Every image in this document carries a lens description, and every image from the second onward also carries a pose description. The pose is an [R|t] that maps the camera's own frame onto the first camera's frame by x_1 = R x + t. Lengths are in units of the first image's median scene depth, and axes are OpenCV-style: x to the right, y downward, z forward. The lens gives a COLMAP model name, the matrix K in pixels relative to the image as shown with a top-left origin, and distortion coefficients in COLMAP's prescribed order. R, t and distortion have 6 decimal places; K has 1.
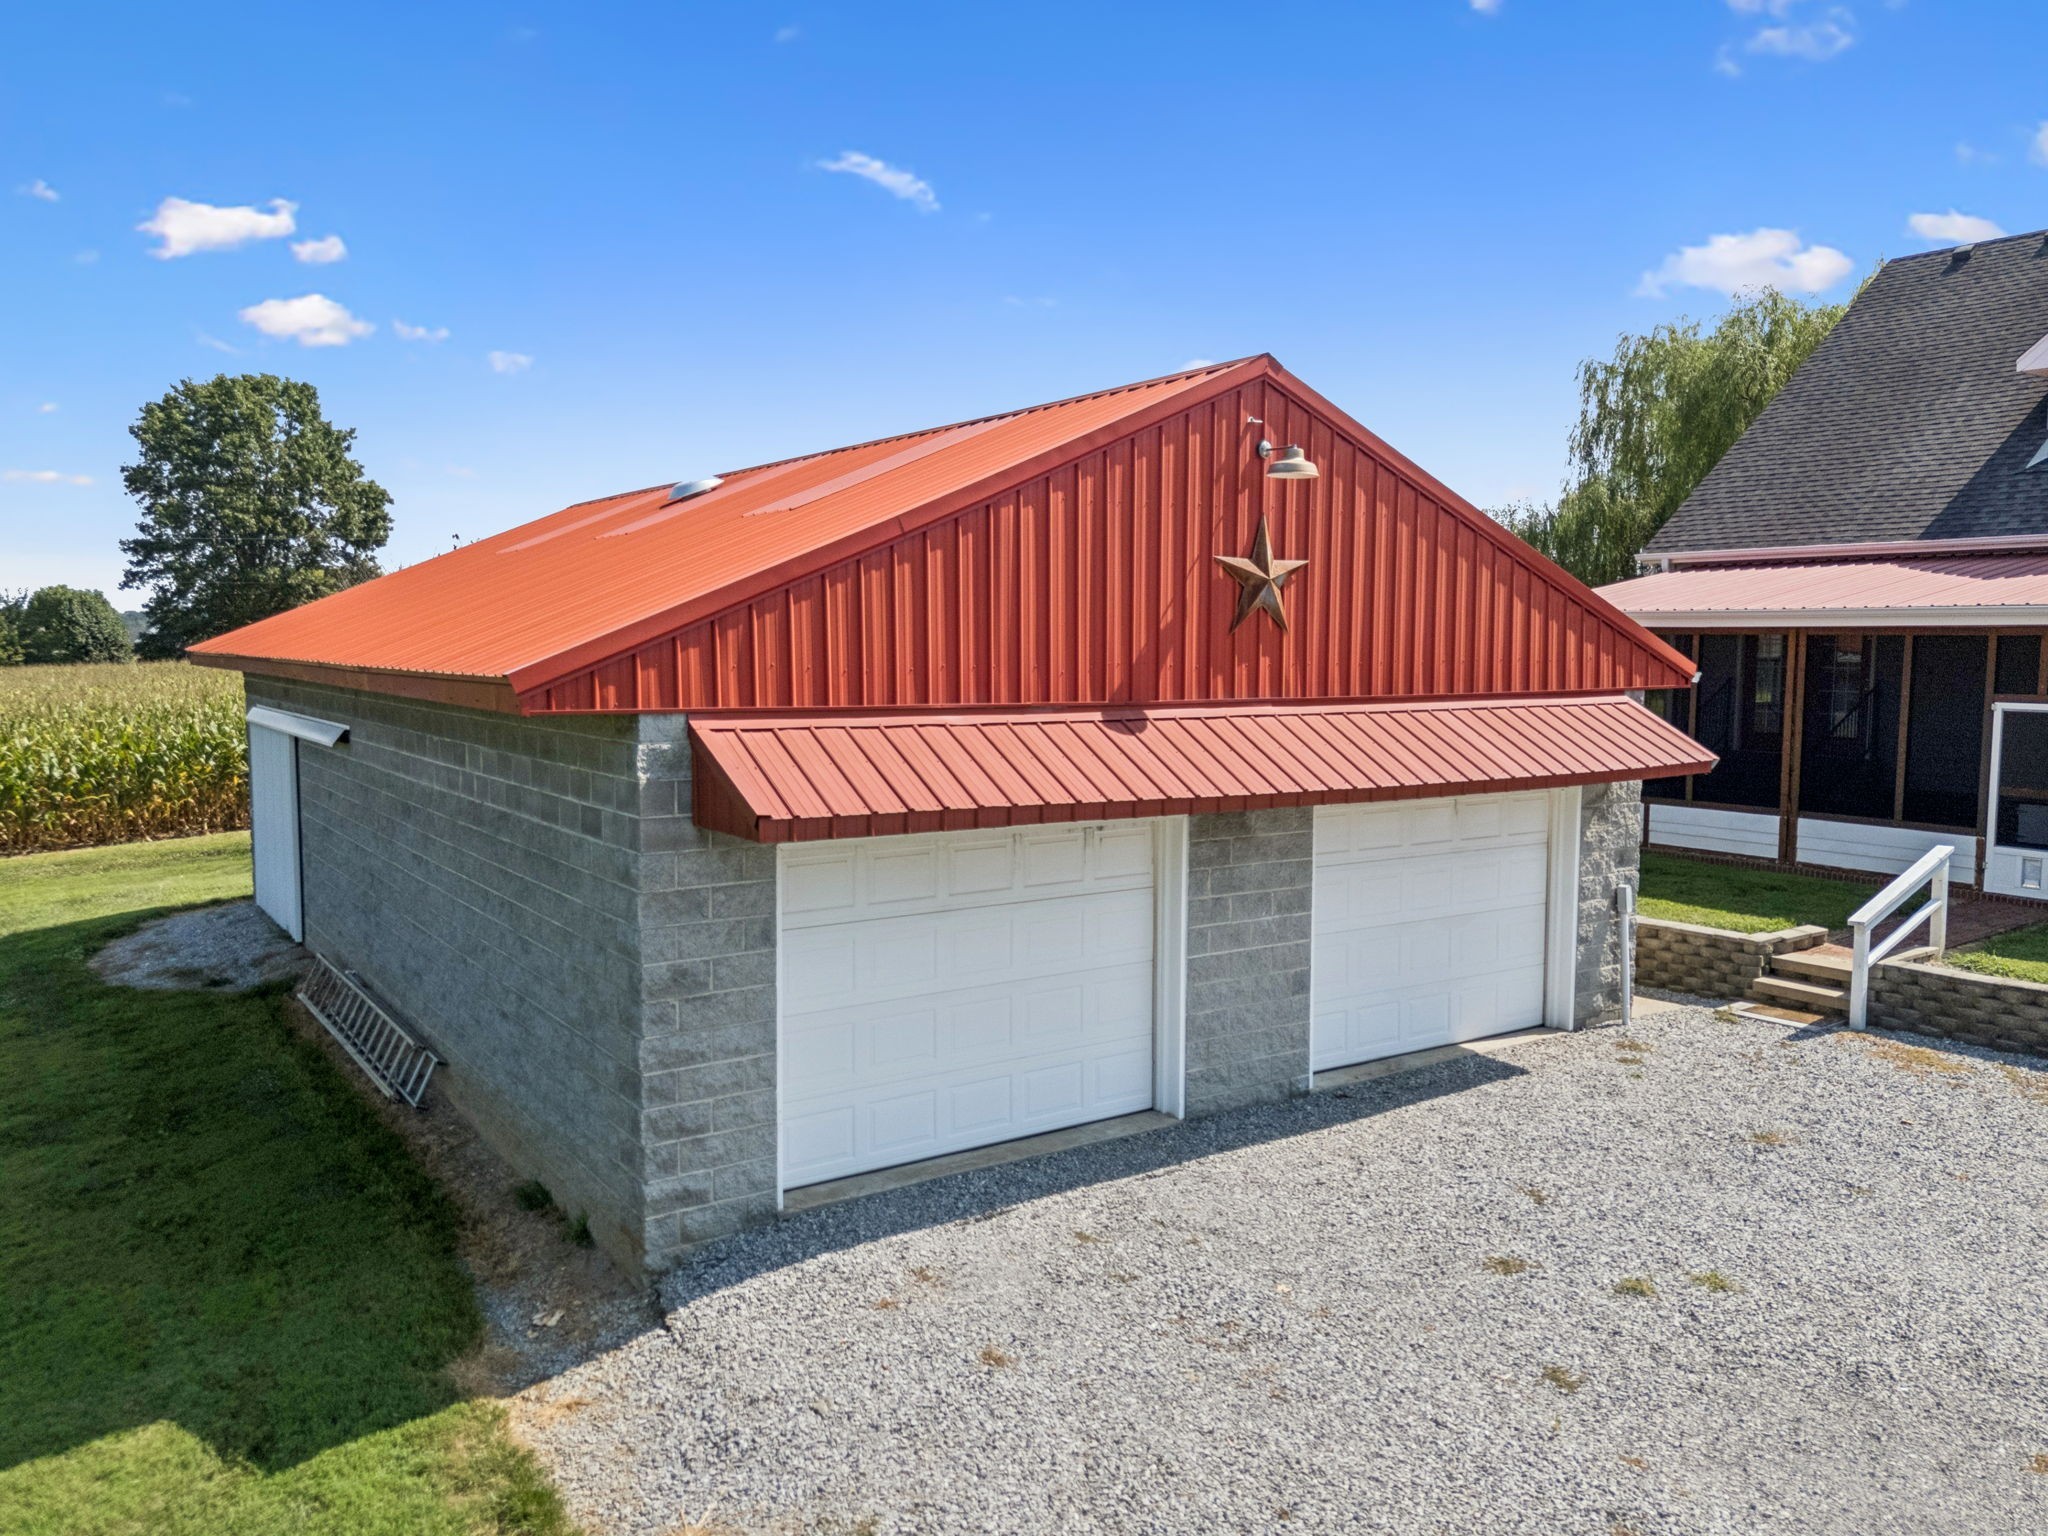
lens RADIAL K [[1567.5, 0, 1024.0], [0, 1567.5, 768.0], [0, 0, 1]] dist [0.106701, -0.119164]
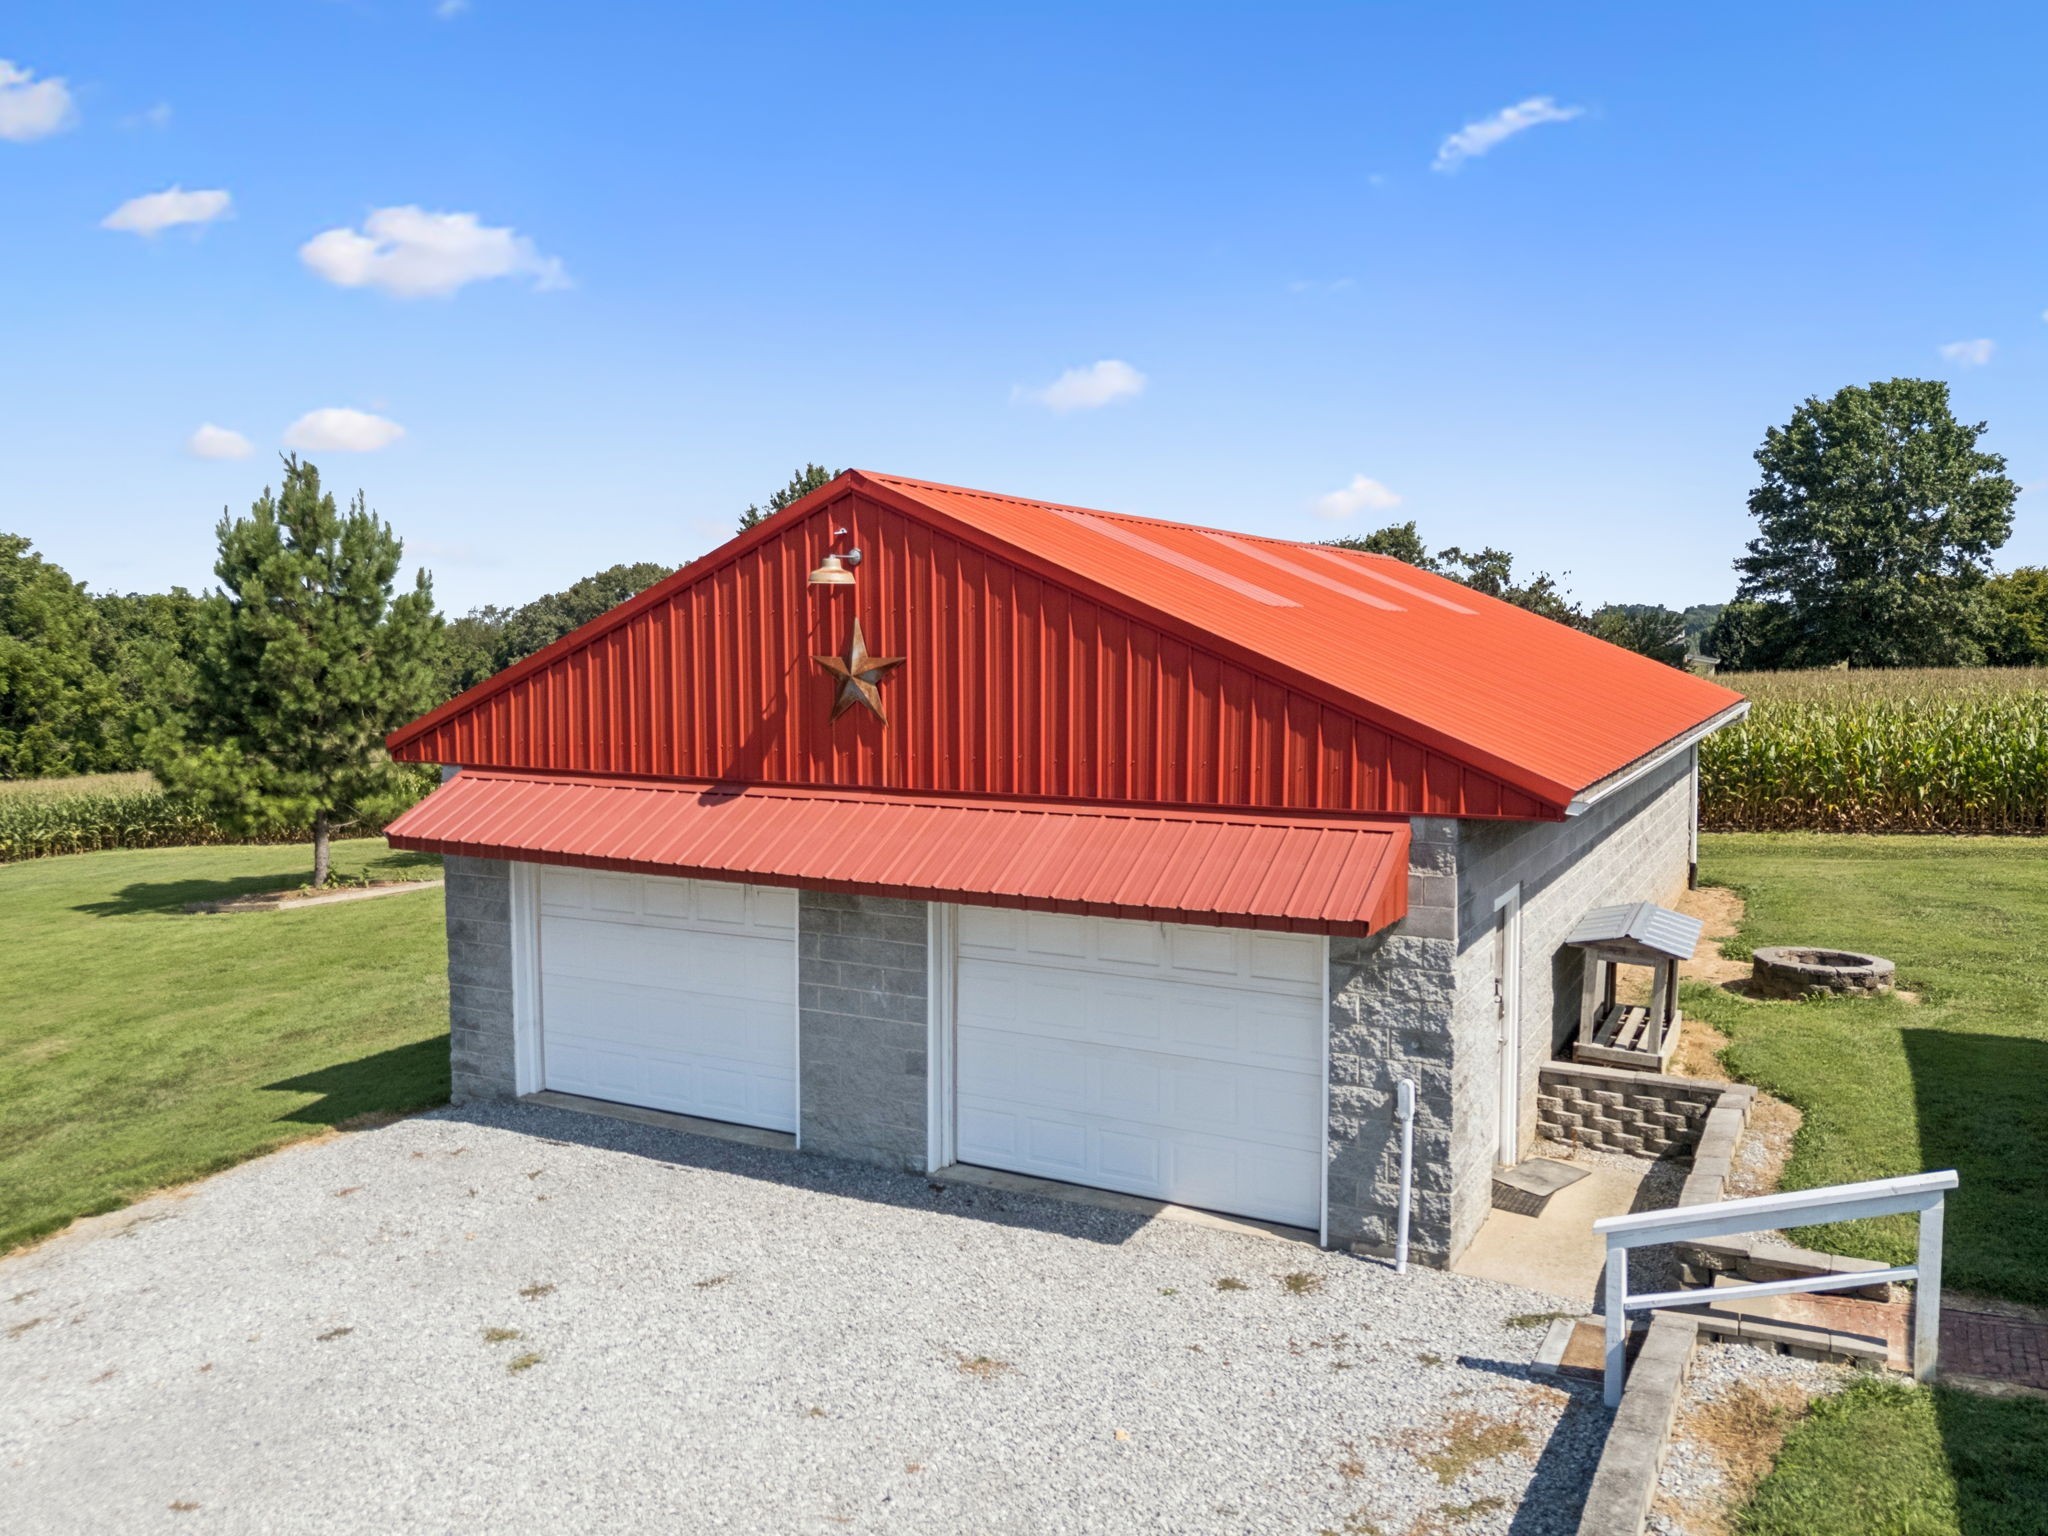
lens RADIAL K [[1567.5, 0, 1024.0], [0, 1567.5, 768.0], [0, 0, 1]] dist [0.106701, -0.119164]
pose [[0.428332, 0.069142, -0.900972, 1.032339], [-0.065129, 0.996837, 0.045536, -0.099997], [0.901271, 0.039175, 0.431481, 0.563792]]
